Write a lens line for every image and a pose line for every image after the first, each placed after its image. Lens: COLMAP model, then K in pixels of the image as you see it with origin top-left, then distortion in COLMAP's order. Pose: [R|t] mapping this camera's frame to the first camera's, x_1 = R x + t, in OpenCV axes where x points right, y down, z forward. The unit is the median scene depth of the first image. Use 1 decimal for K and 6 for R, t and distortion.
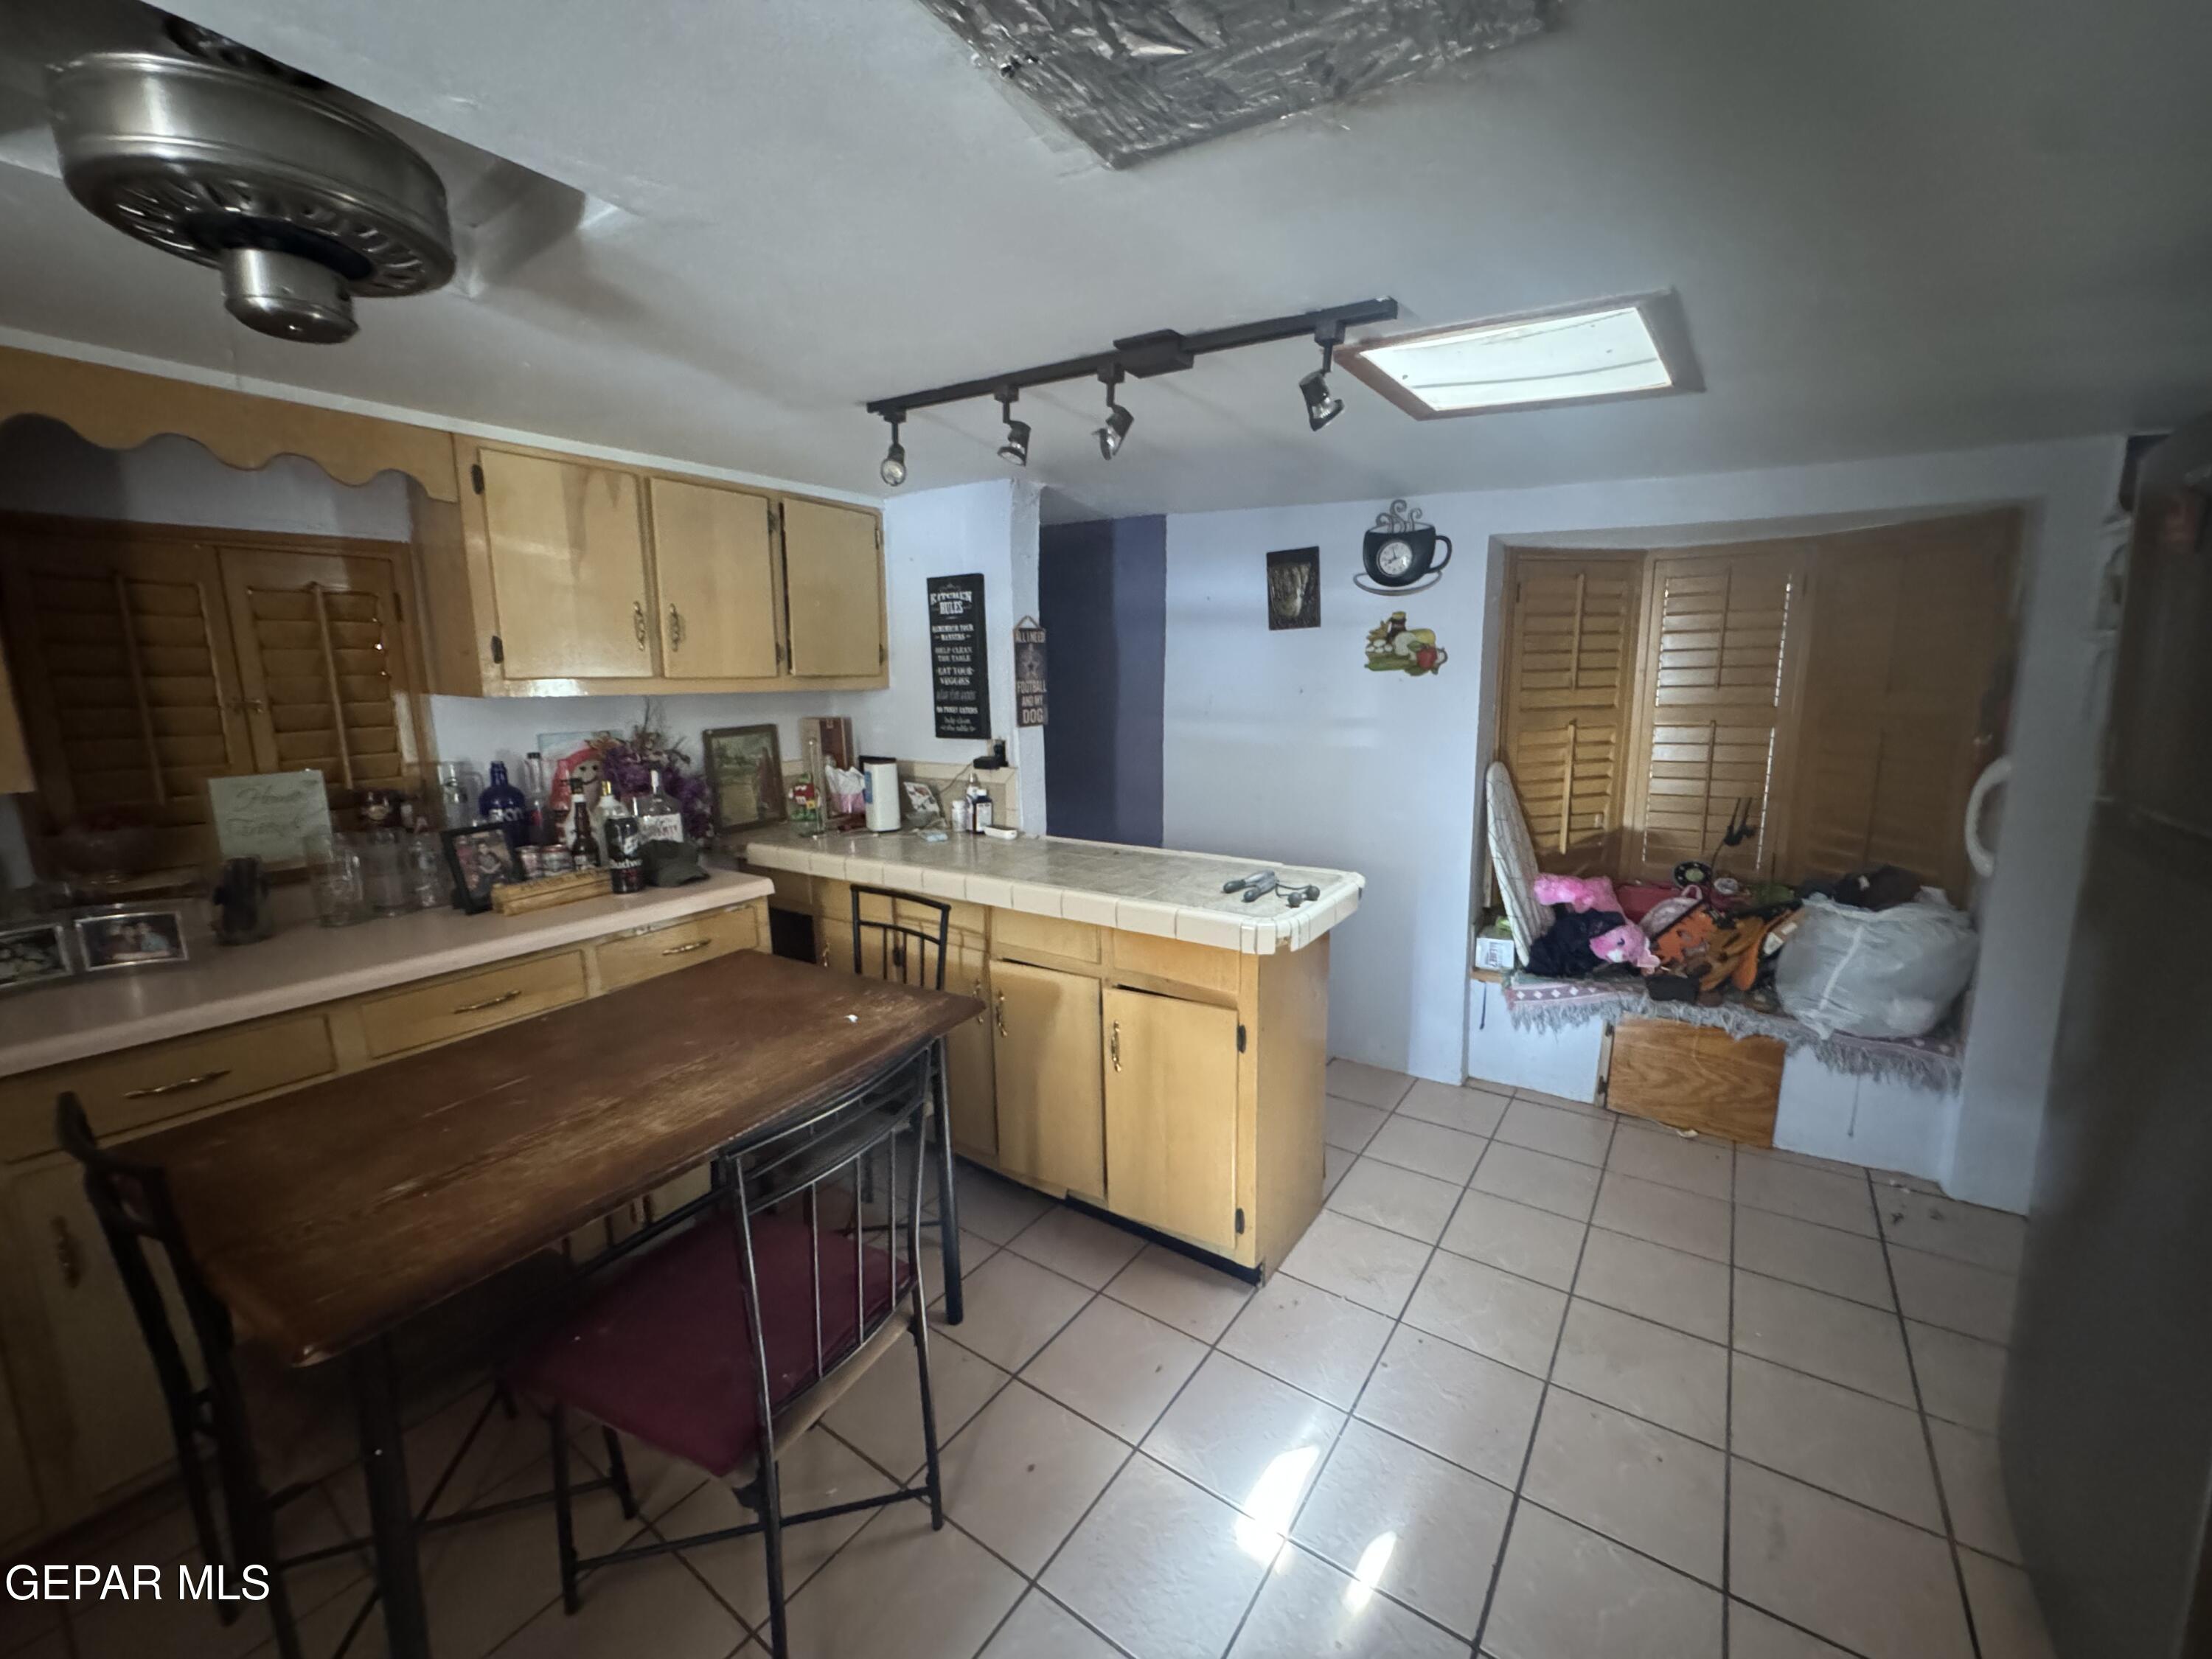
lens RADIAL K [[889.0, 0, 1096.5], [0, 889.0, 826.6], [0, 0, 1]] dist [-0.003921, 0.000571]
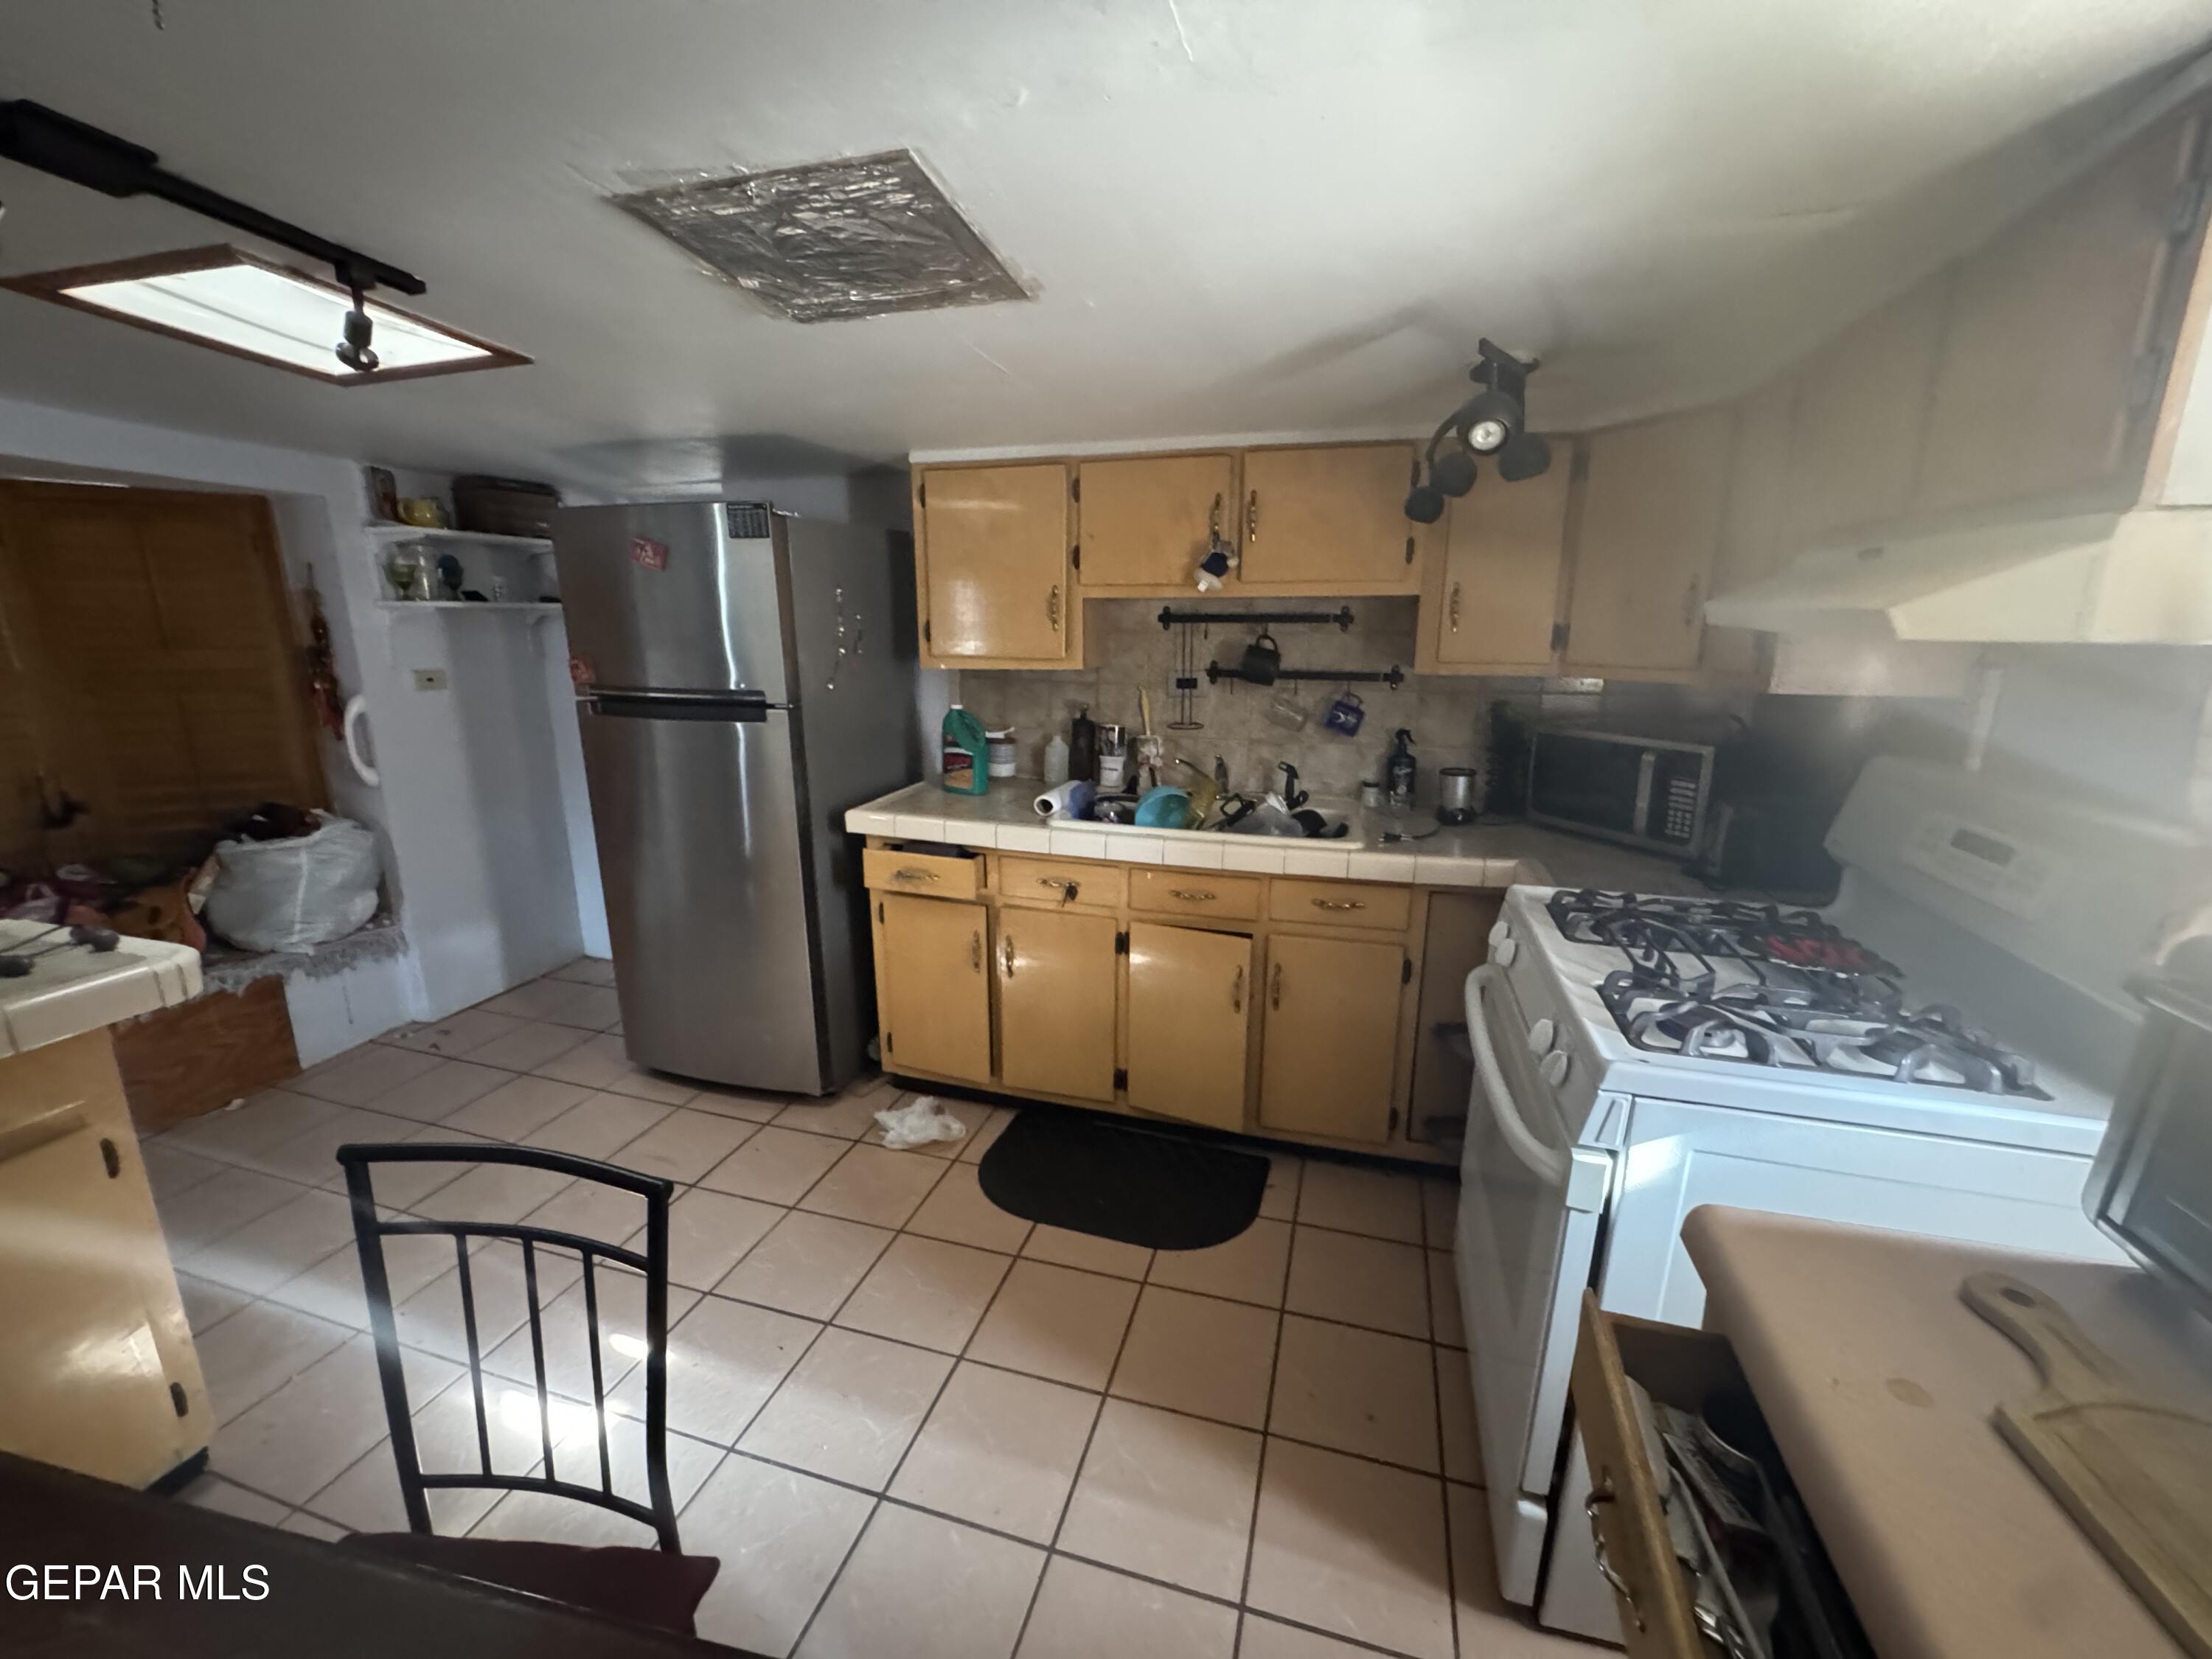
lens RADIAL K [[889.0, 0, 1120.0], [0, 889.0, 829.9], [0, 0, 1]] dist [-0.003921, 0.000571]
pose [[-0.341845, -0.199402, 0.918358, -0.578324], [0.163475, 0.949713, 0.267061, -0.050090], [-0.925429, 0.241422, -0.292057, 0.351575]]
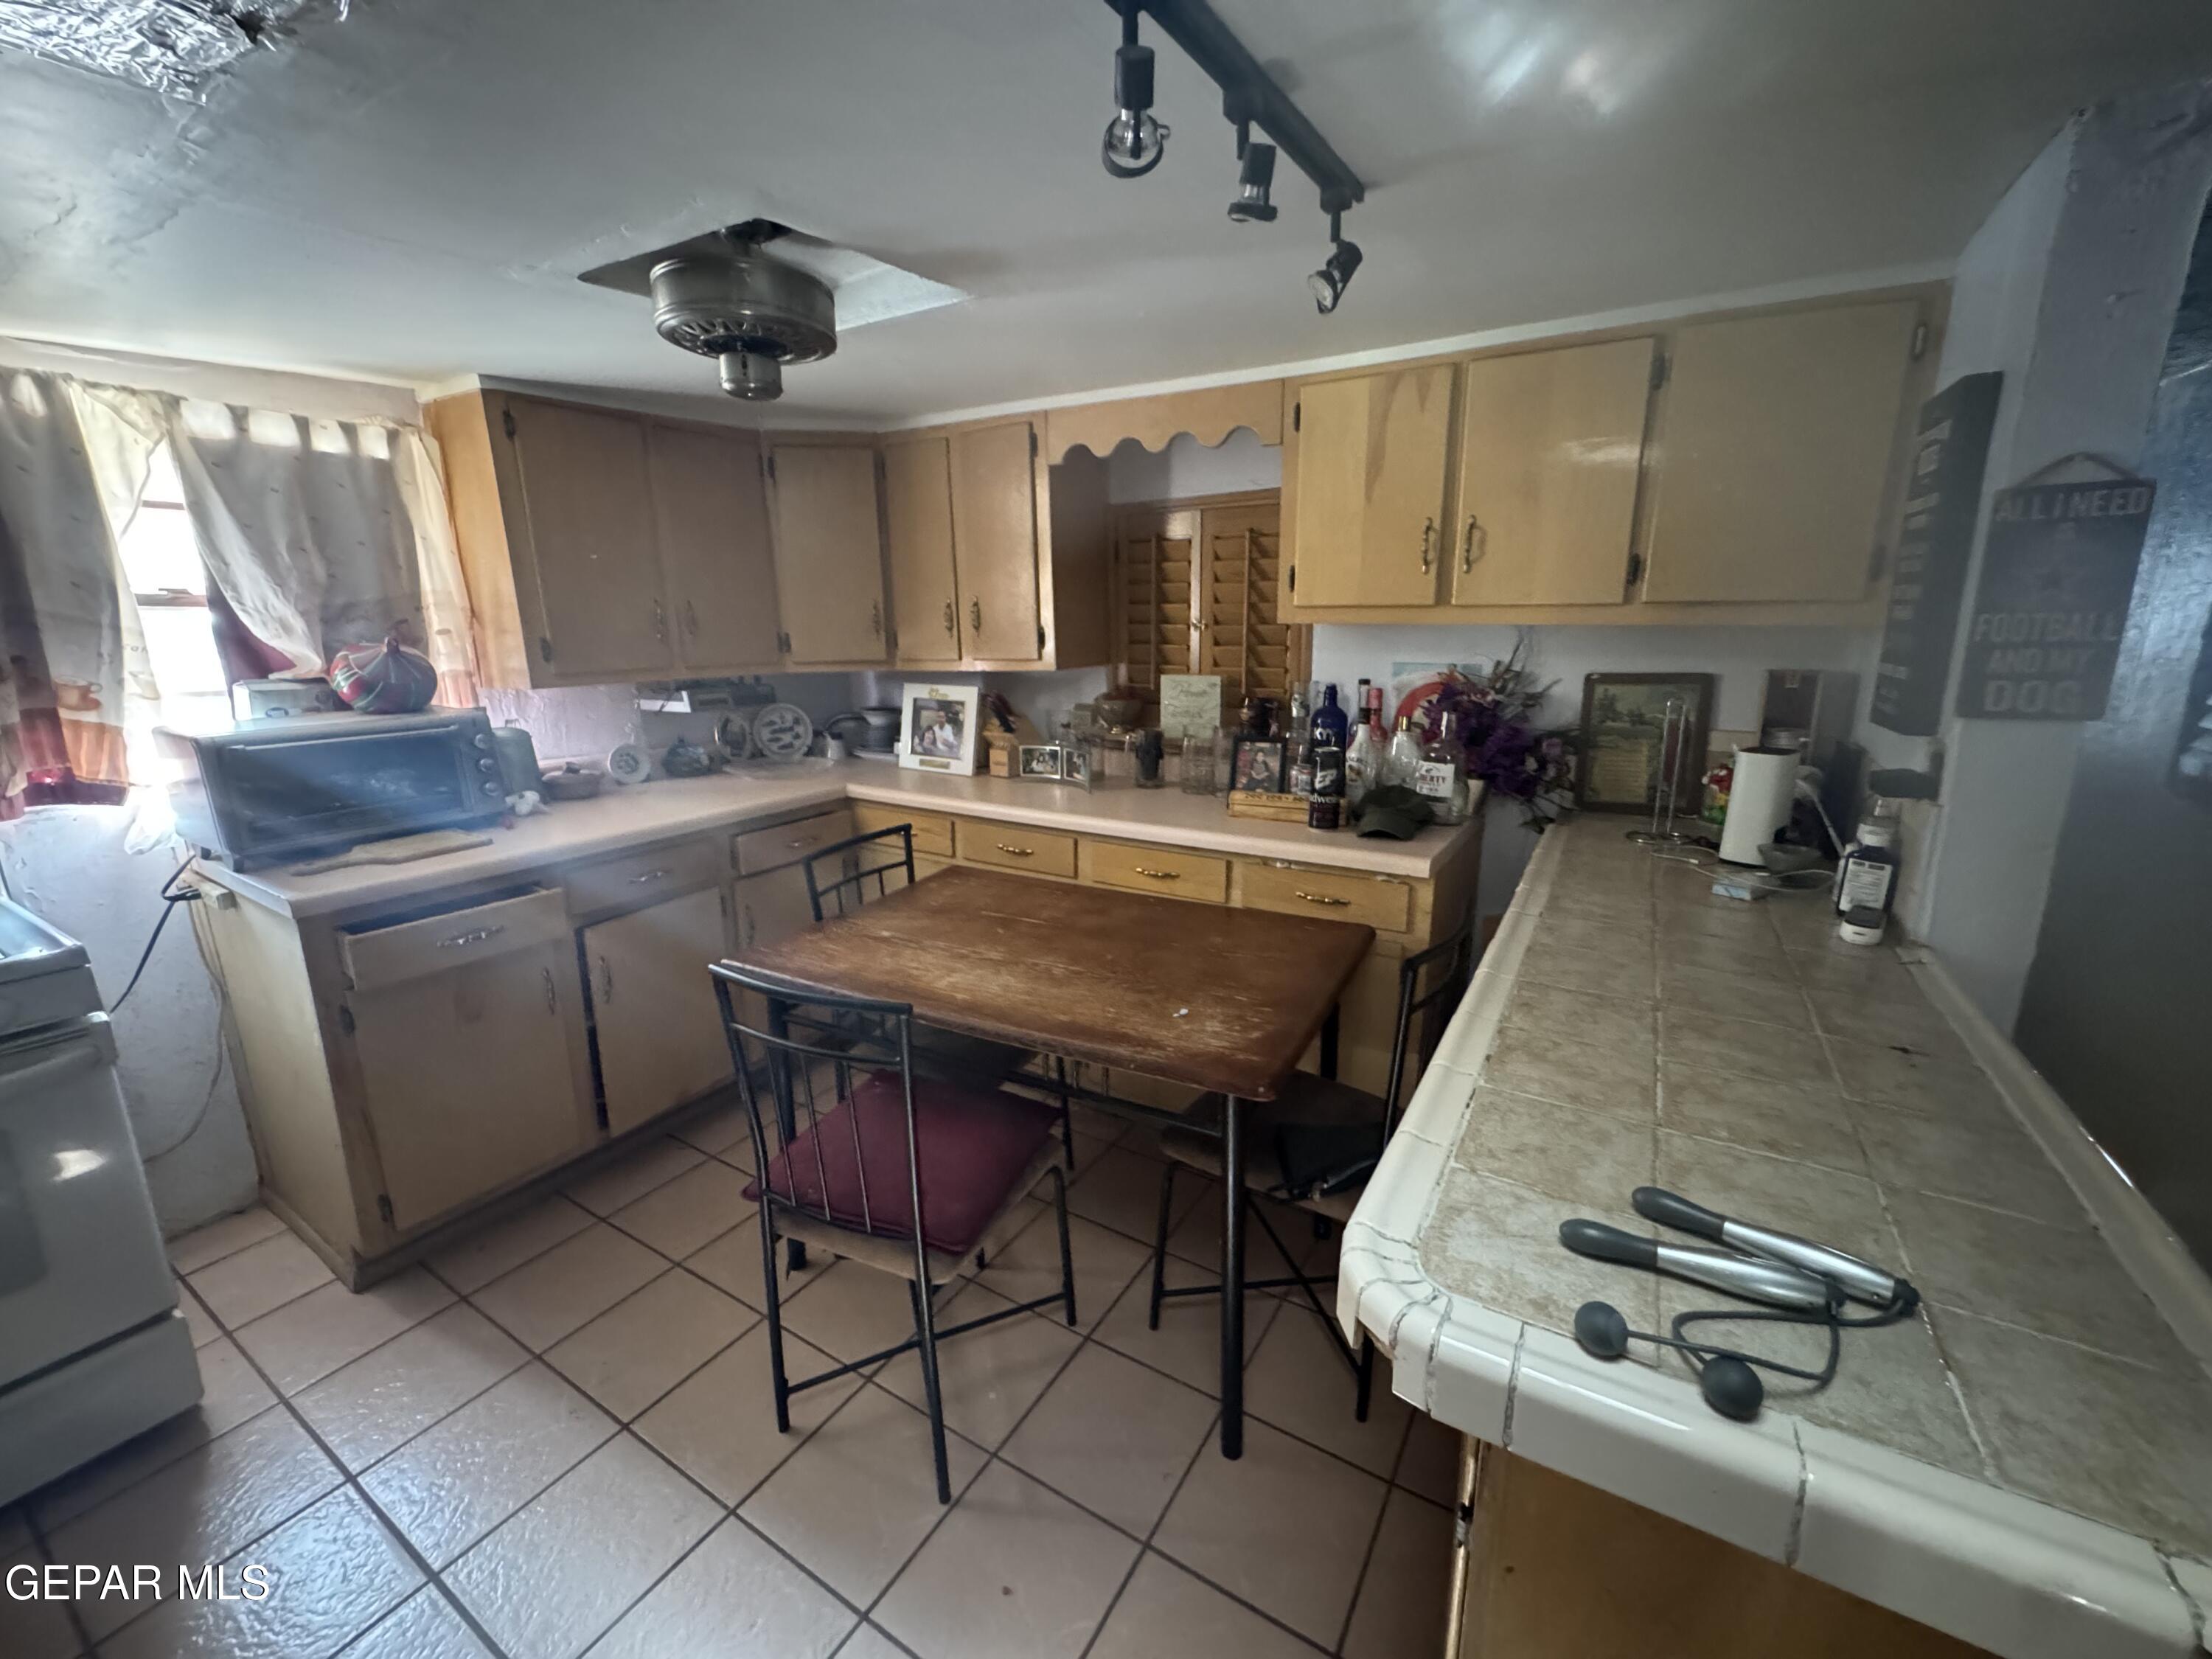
lens RADIAL K [[889.0, 0, 1099.7], [0, 889.0, 824.1], [0, 0, 1]] dist [-0.003921, 0.000571]
pose [[0.069022, 0.239034, -0.968555, 0.403313], [-0.163711, 0.960422, 0.225360, -0.110450], [0.984091, 0.143009, 0.105423, 0.654052]]
